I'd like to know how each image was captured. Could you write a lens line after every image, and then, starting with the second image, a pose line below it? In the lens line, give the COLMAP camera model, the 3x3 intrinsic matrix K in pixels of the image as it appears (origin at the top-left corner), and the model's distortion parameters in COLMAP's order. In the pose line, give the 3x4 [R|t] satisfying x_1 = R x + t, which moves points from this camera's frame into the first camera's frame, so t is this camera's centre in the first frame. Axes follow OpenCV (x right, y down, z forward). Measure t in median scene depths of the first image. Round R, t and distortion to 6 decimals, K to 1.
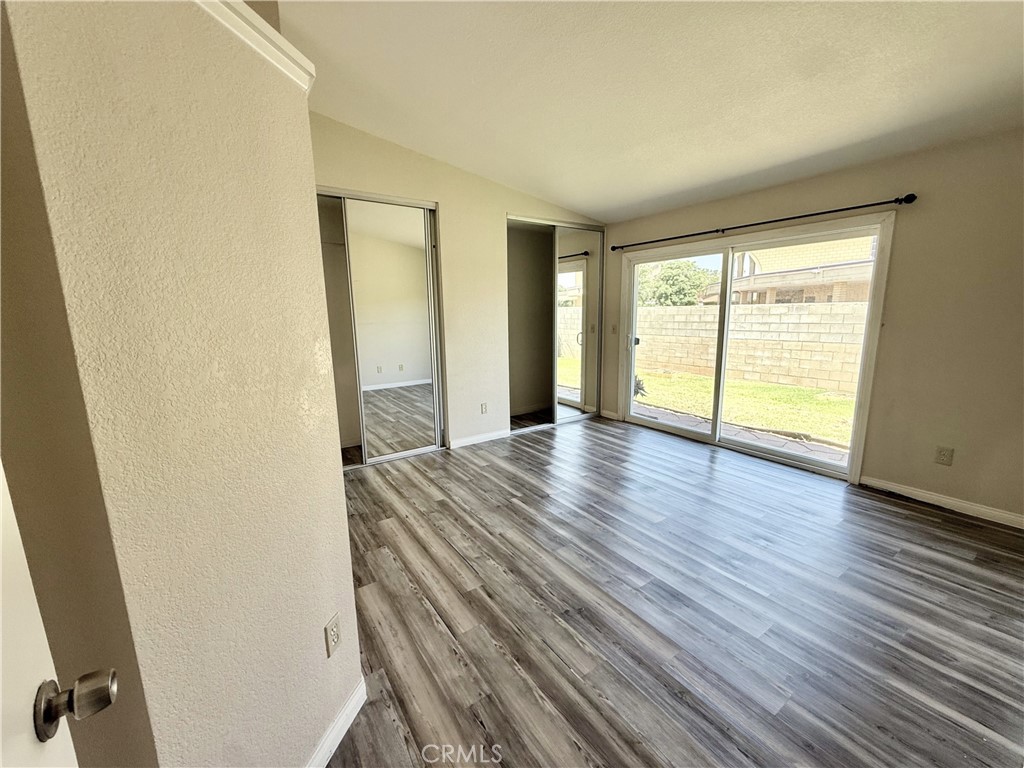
lens RADIAL K [[408.5, 0, 512.9], [0, 408.5, 384.6], [0, 0, 1]] dist [0.002316, 0.000030]
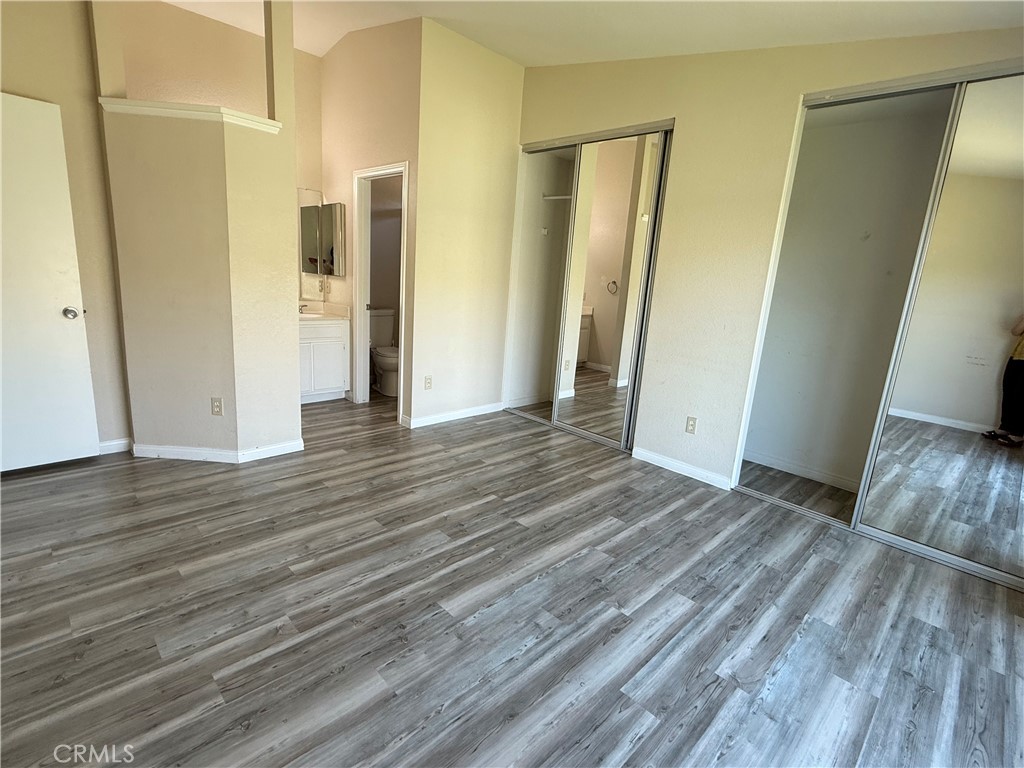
lens RADIAL K [[492.0, 0, 511.9], [0, 492.0, 383.4], [0, 0, 1]] dist [0.000351, 0.000617]
pose [[0.172773, 0.239958, -0.955285, 0.775759], [-0.239288, 0.951040, 0.195614, -0.112255], [0.955453, 0.194792, 0.221734, 0.689696]]
